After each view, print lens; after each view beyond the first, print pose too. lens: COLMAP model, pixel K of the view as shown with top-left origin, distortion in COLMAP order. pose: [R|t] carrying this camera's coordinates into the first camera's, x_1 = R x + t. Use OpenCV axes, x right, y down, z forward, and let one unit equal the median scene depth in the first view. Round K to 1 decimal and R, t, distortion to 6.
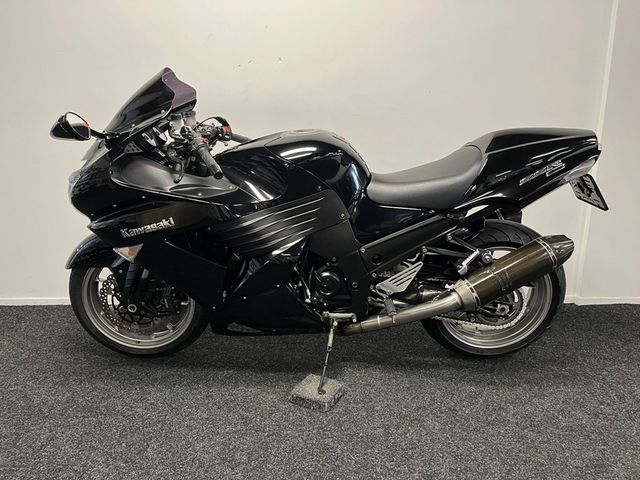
lens RADIAL K [[484.0, 0, 318.3], [0, 484.0, 241.0], [0, 0, 1]] dist [0.083180, -0.115480]
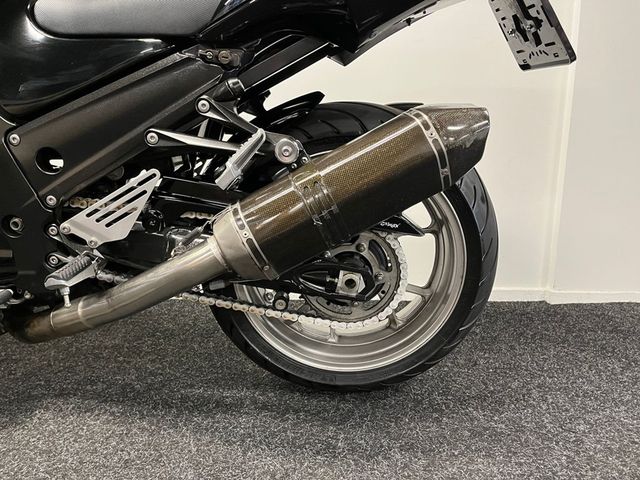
lens RADIAL K [[484.0, 0, 325.4], [0, 484.0, 240.3], [0, 0, 1]] dist [0.083180, -0.115480]
pose [[0.999928, 0.009881, -0.006846, 0.349692], [-0.010249, 0.998376, -0.056034, 0.122764], [0.006281, 0.056100, 0.998405, 0.535483]]
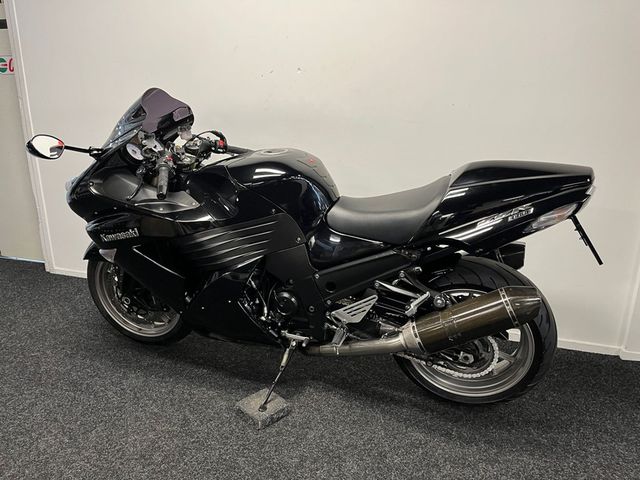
lens RADIAL K [[484.0, 0, 319.2], [0, 484.0, 241.3], [0, 0, 1]] dist [0.083180, -0.115480]
pose [[0.952820, 0.101672, -0.286002, 0.348052], [-0.089489, 0.994447, 0.055385, -0.100032], [0.290045, -0.027178, 0.956627, 0.056912]]
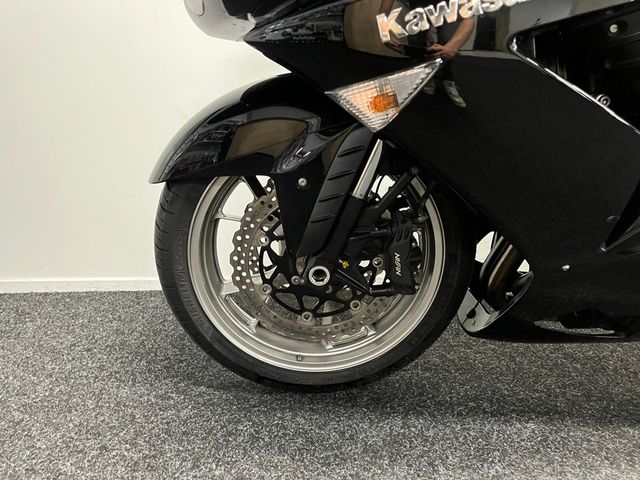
lens RADIAL K [[484.0, 0, 322.8], [0, 484.0, 239.3], [0, 0, 1]] dist [0.083180, -0.115480]
pose [[0.999198, -0.001917, 0.040007, -0.393678], [0.002749, 0.999781, -0.020748, 0.114994], [-0.039959, 0.020842, 0.998984, 0.589573]]
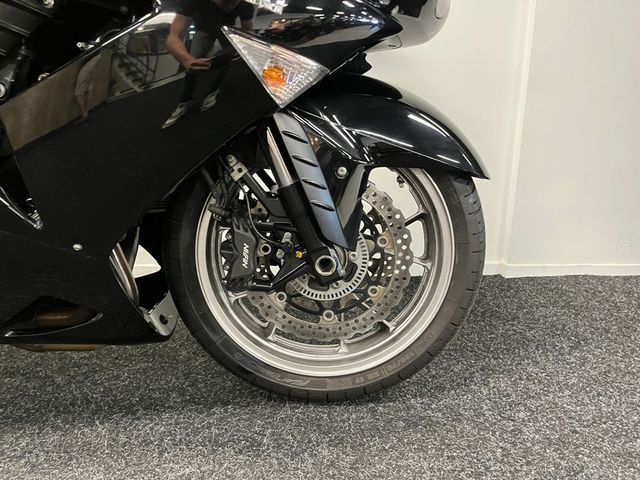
lens RADIAL K [[484.0, 0, 316.3], [0, 484.0, 237.6], [0, 0, 1]] dist [0.083180, -0.115480]
pose [[0.999769, -0.003267, 0.021265, 0.397528], [0.003060, 0.999948, 0.009723, 0.104822], [-0.021296, -0.009655, 0.999727, 0.572677]]
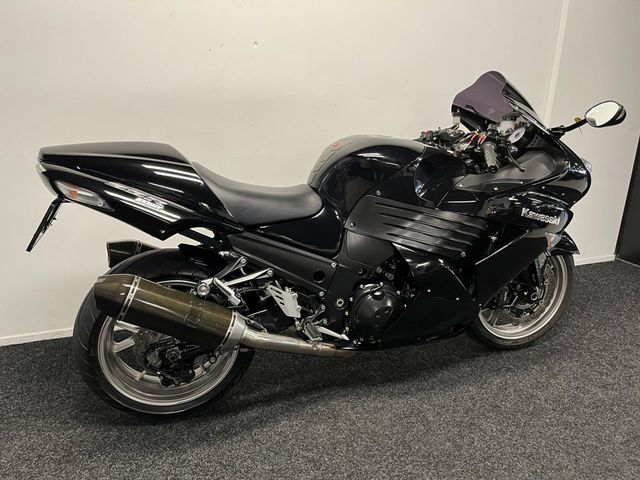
lens RADIAL K [[484.0, 0, 316.3], [0, 484.0, 235.3], [0, 0, 1]] dist [0.083180, -0.115480]
pose [[0.951662, -0.093181, 0.292670, -0.327274], [0.066900, 0.992878, 0.098580, -0.133390], [-0.299771, -0.074235, 0.951118, 0.127346]]
